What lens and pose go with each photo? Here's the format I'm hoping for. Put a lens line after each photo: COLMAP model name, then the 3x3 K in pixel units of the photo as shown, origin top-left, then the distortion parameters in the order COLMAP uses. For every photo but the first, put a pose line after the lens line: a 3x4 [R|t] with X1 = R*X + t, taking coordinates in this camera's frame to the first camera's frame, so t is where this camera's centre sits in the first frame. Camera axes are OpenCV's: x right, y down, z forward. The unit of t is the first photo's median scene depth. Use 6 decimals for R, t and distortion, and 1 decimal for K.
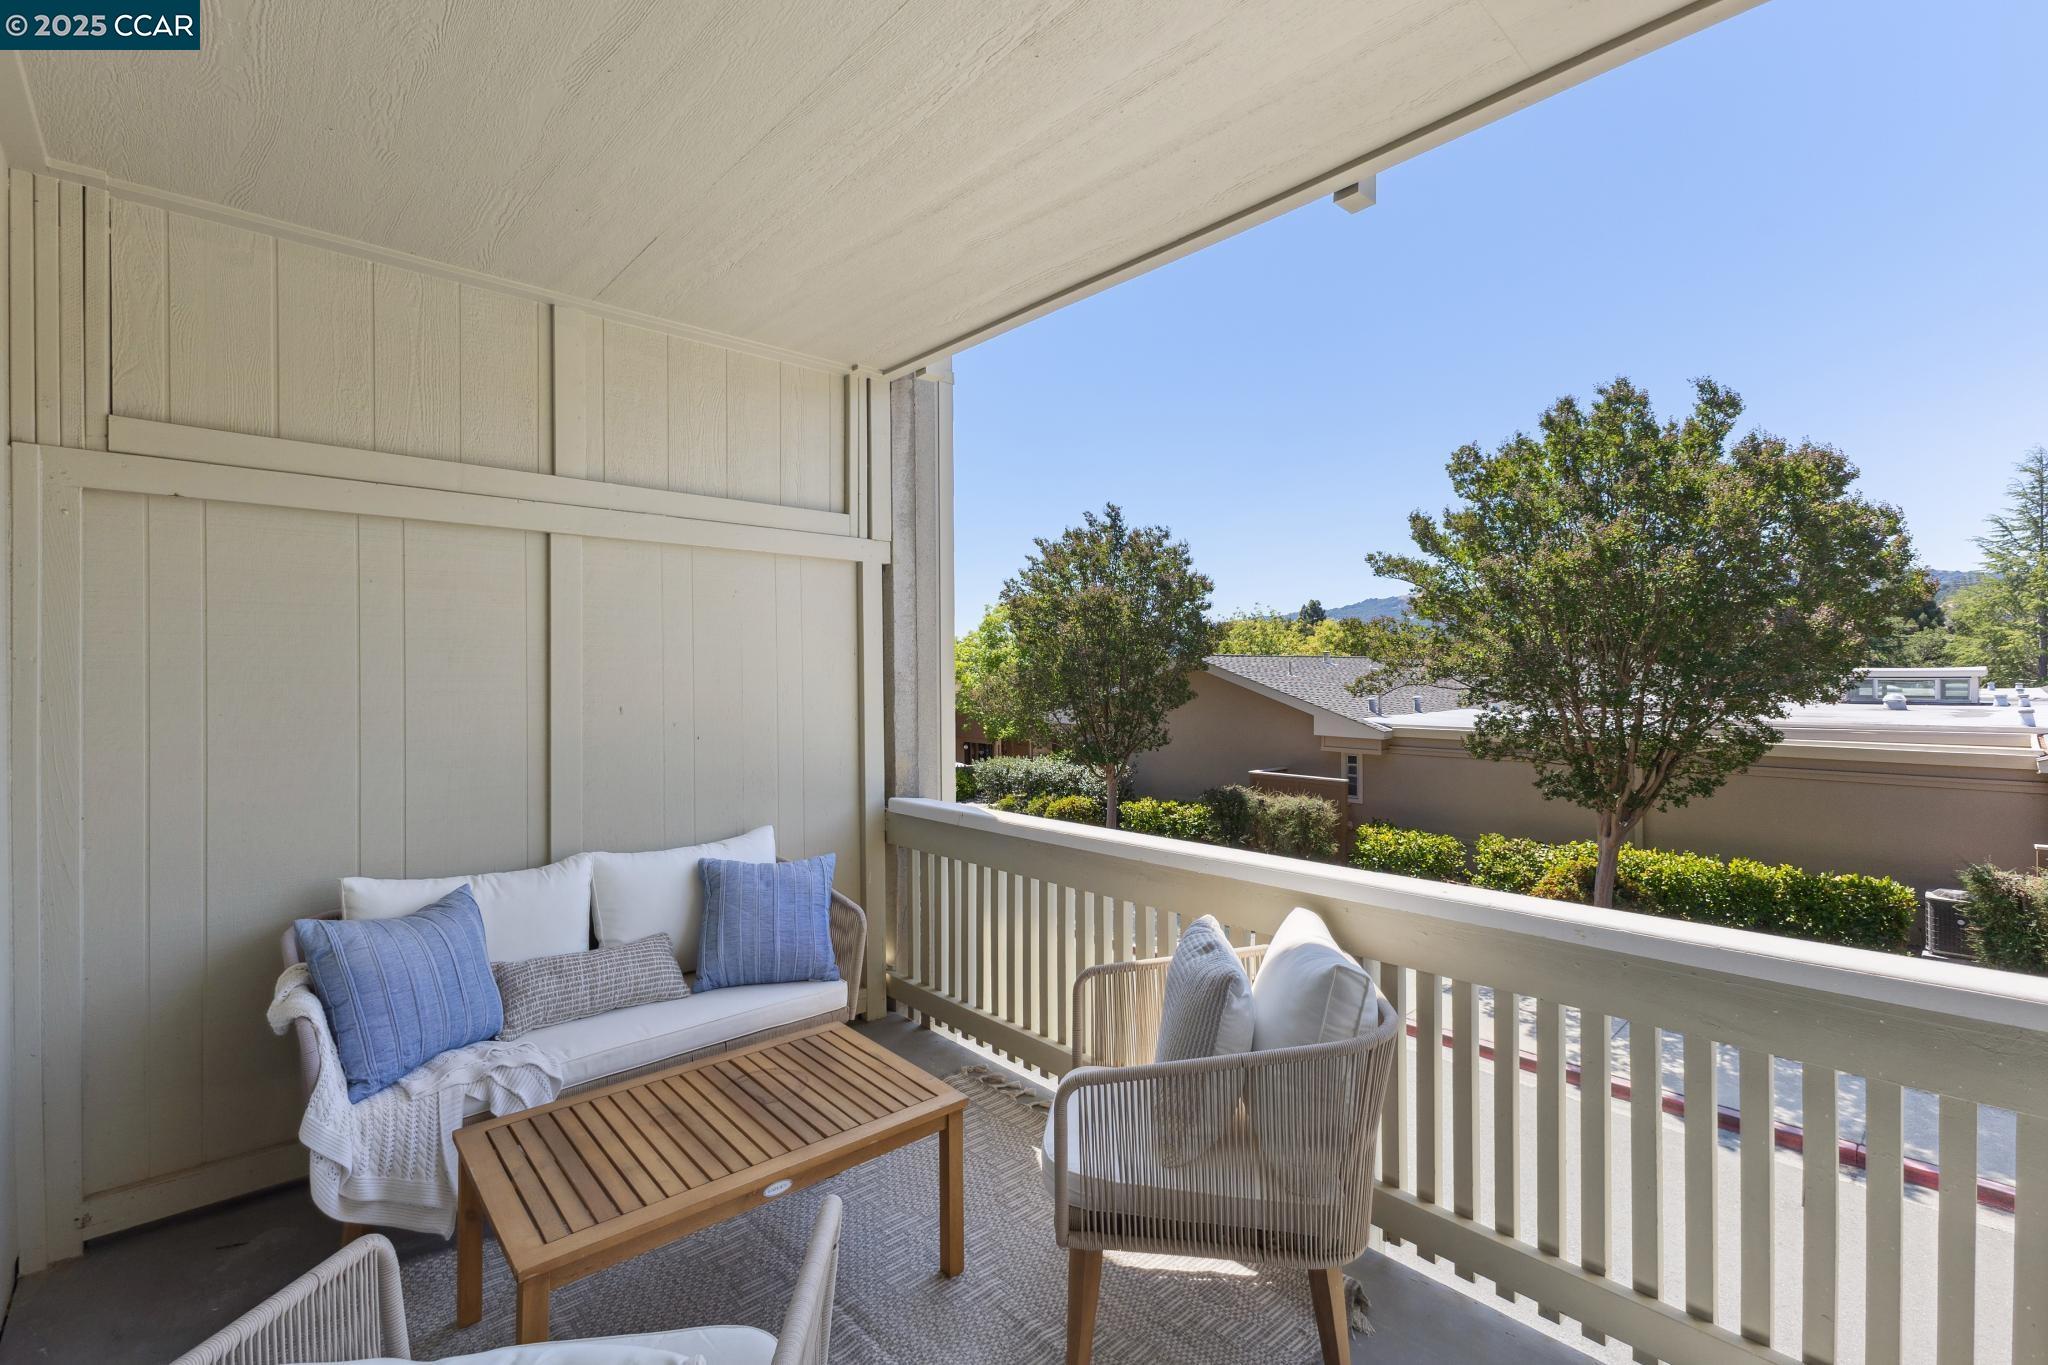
lens RADIAL K [[879.6, 0, 1016.0], [0, 879.6, 676.2], [0, 0, 1]] dist [0.001779, -0.000048]
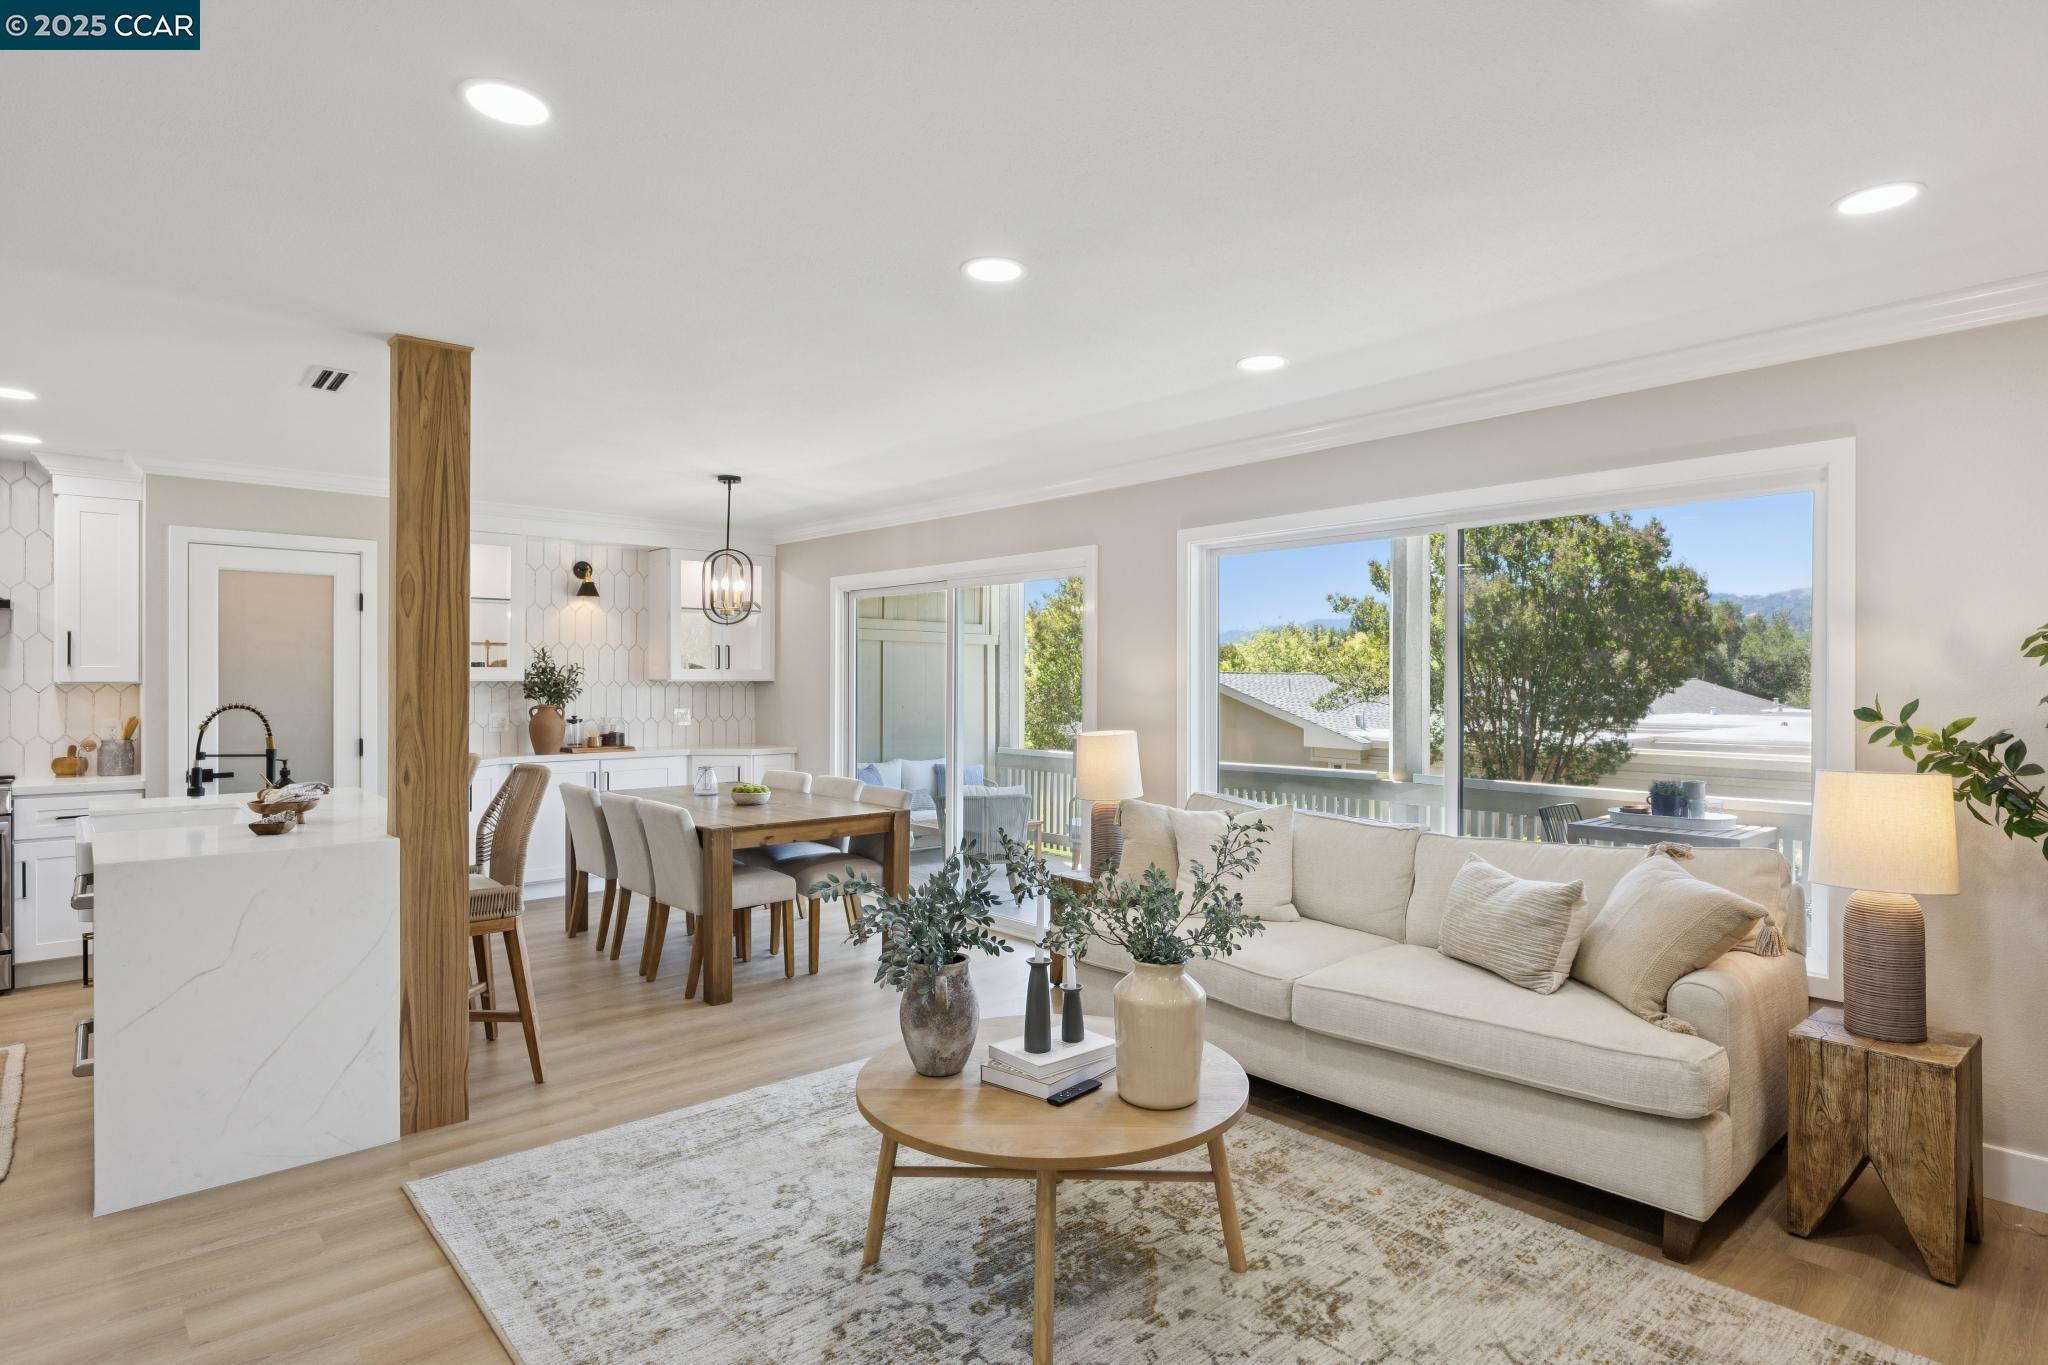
lens RADIAL K [[1057.2, 0, 1032.1], [0, 1057.2, 683.6], [0, 0, 1]] dist [-0.001577, -0.000152]
pose [[0.999926, 0.010807, 0.005571, -0.018283], [-0.010785, 0.999934, -0.003833, -0.004960], [-0.005612, 0.003772, 0.999977, -0.458857]]
